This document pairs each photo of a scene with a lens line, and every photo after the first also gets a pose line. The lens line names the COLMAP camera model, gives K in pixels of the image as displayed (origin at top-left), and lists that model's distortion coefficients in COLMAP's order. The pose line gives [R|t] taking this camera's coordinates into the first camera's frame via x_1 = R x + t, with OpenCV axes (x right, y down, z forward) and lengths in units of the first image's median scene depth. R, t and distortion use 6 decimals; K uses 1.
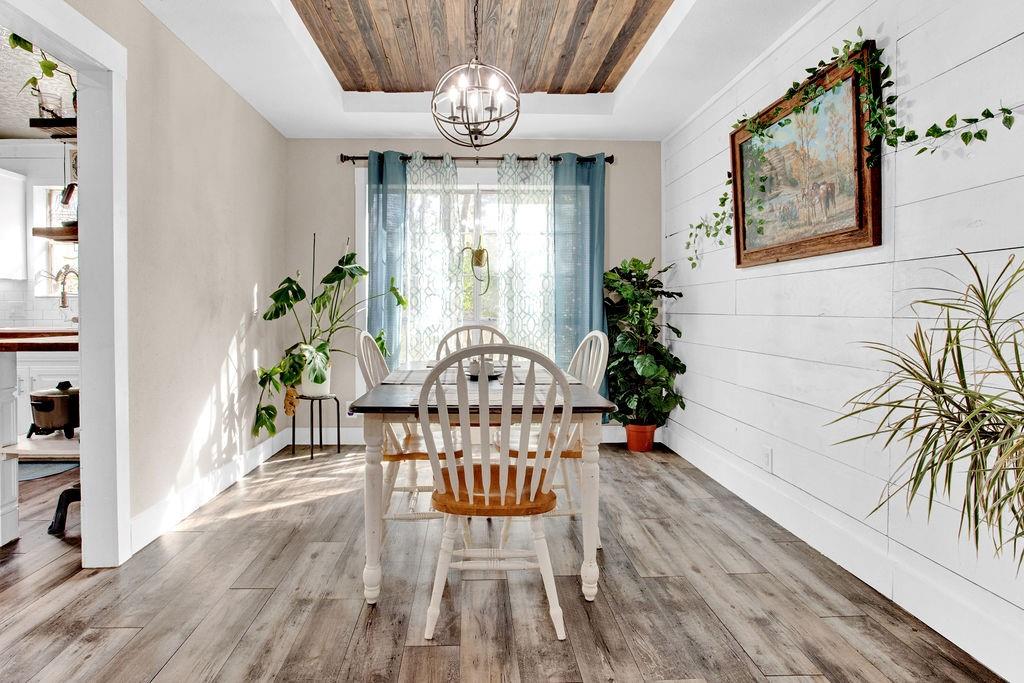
lens RADIAL K [[554.3, 0, 510.7], [0, 554.3, 319.4], [0, 0, 1]] dist [-0.027834, 0.030501]
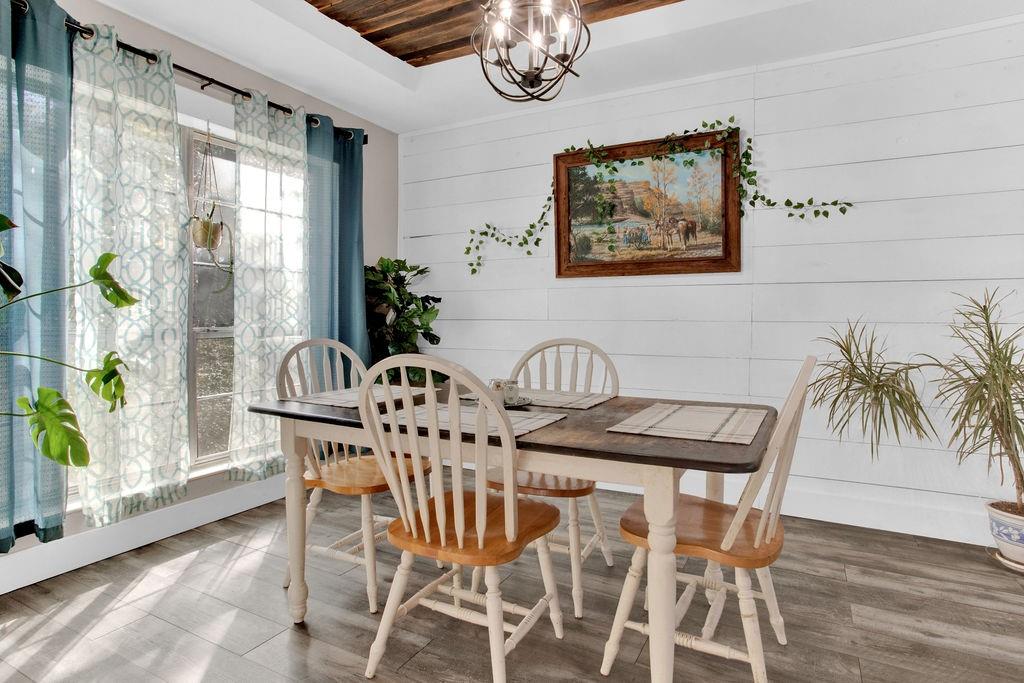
lens RADIAL K [[554.3, 0, 510.7], [0, 554.3, 319.4], [0, 0, 1]] dist [-0.027834, 0.030501]
pose [[0.511298, -0.012376, 0.859315, -0.719097], [0.016996, 0.999846, 0.004287, -0.020850], [-0.859236, 0.012413, 0.511429, 0.631237]]
